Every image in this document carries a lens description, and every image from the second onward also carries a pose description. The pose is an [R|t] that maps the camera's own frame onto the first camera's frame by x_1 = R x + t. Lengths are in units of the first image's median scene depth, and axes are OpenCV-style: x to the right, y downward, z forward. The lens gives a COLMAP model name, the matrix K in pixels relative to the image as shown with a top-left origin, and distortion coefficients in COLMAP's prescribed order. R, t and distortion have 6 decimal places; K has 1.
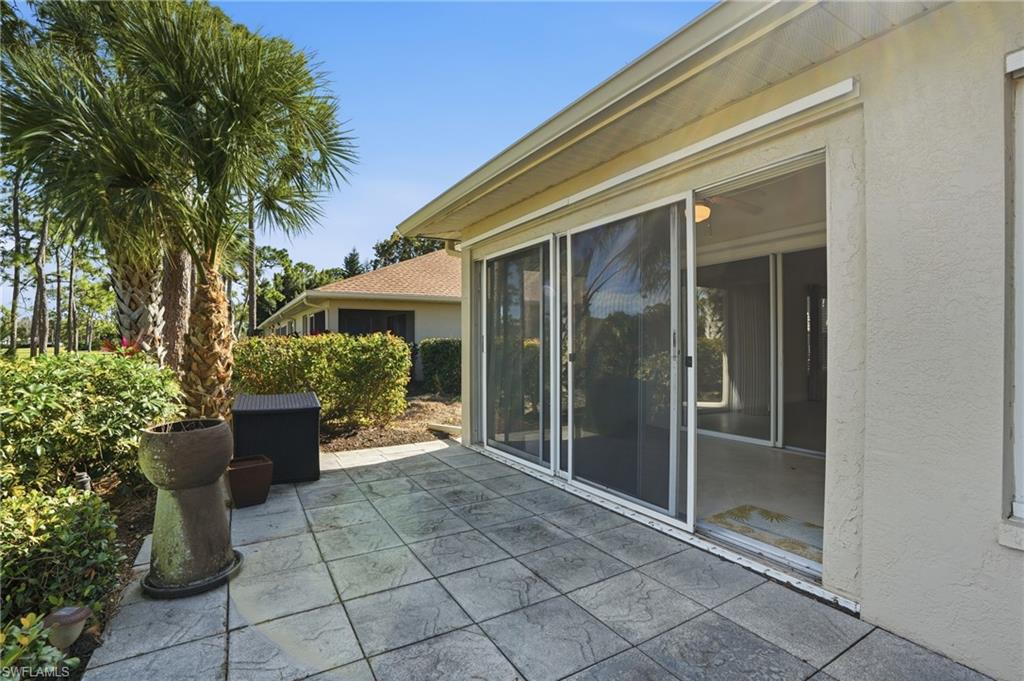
lens RADIAL K [[479.7, 0, 514.6], [0, 479.7, 340.5], [0, 0, 1]] dist [-0.061728, 0.022167]
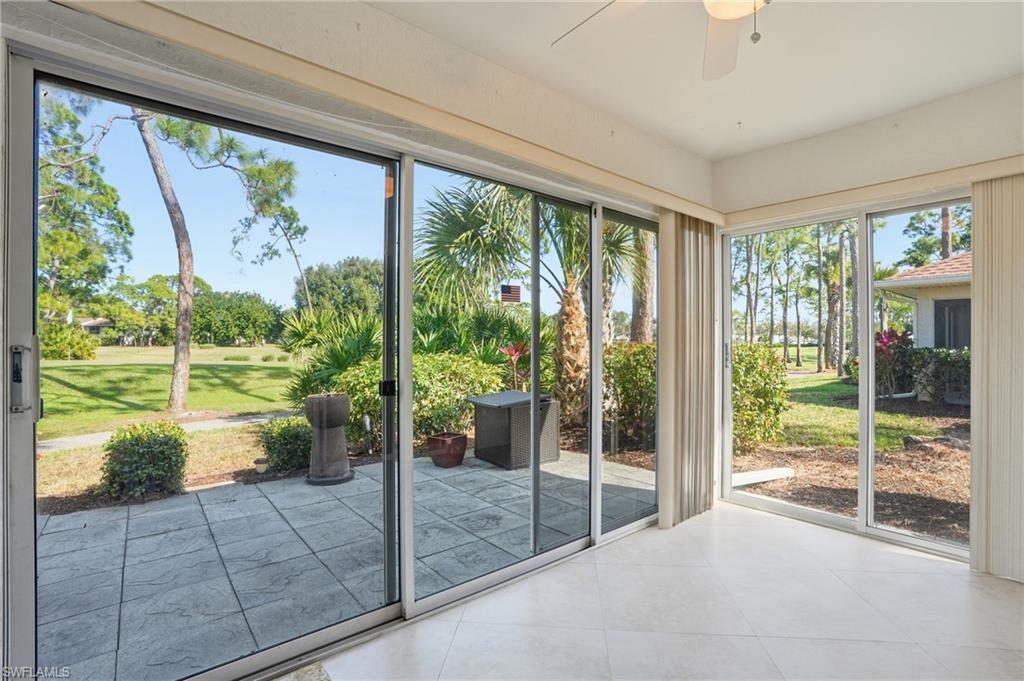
lens RADIAL K [[479.7, 0, 514.6], [0, 479.7, 340.5], [0, 0, 1]] dist [-0.061728, 0.022167]
pose [[0.147507, 0.002316, -0.989058, 0.834037], [-0.002769, 0.999994, 0.001929, -0.025327], [0.989057, 0.002454, 0.147513, 0.954712]]
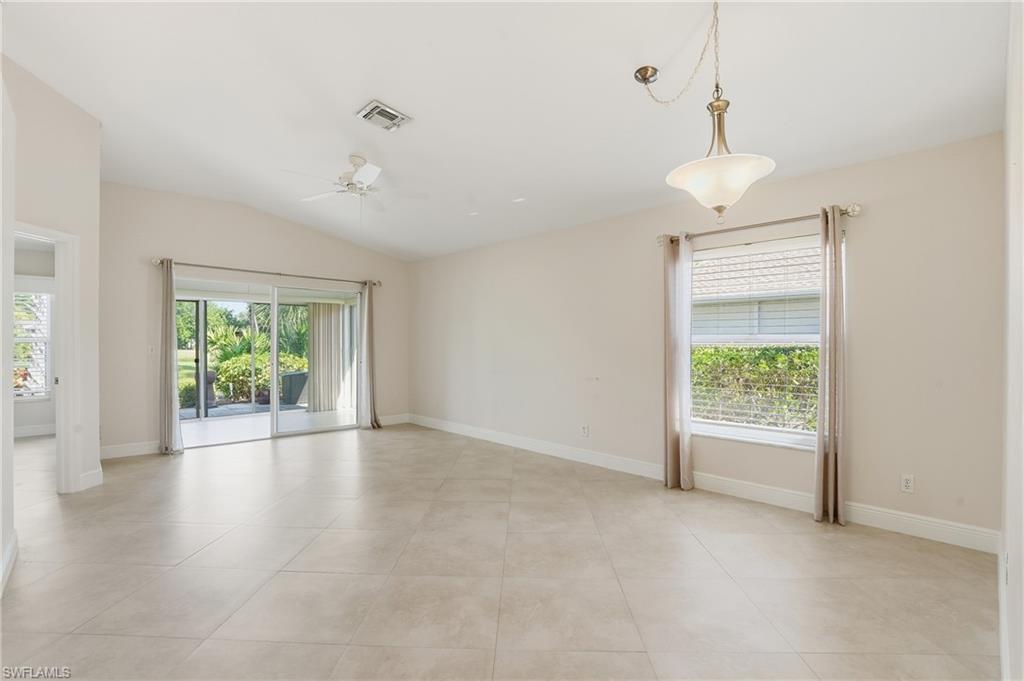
lens RADIAL K [[479.7, 0, 514.6], [0, 479.7, 340.5], [0, 0, 1]] dist [-0.061728, 0.022167]
pose [[0.216130, 0.001422, -0.976364, 2.654784], [0.004749, 0.999986, 0.002508, -0.058676], [0.976353, -0.005178, 0.216120, 1.851375]]
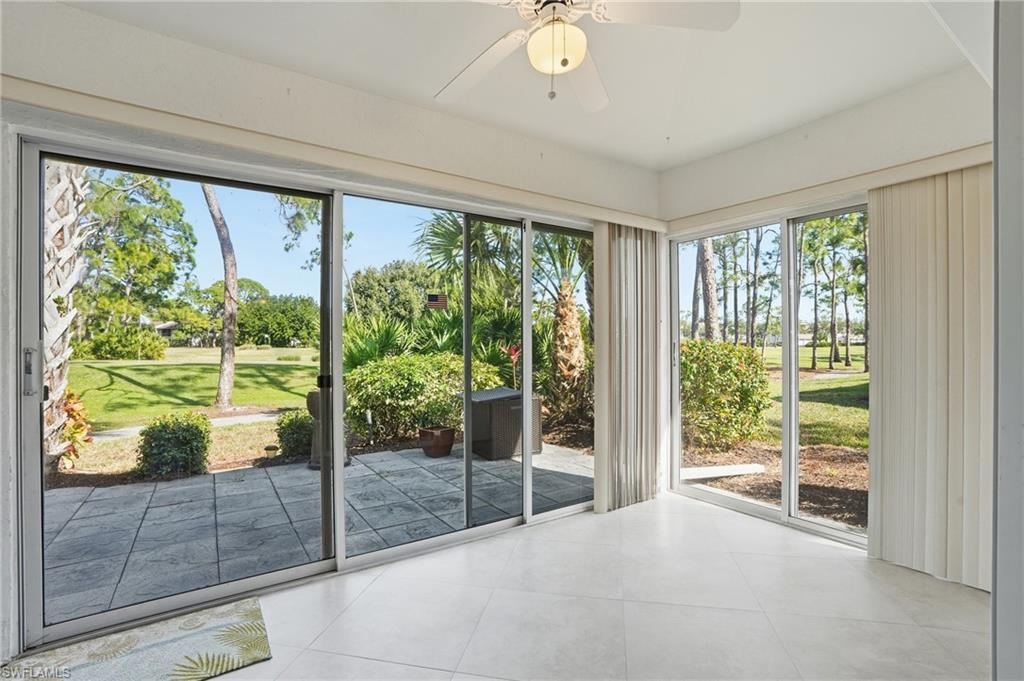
lens RADIAL K [[479.7, 0, 514.6], [0, 479.7, 340.5], [0, 0, 1]] dist [-0.061728, 0.022167]
pose [[0.049632, 0.002134, -0.998765, 0.956672], [0.002455, 0.999994, 0.002259, -0.027576], [0.998765, -0.002564, 0.049626, 1.136680]]
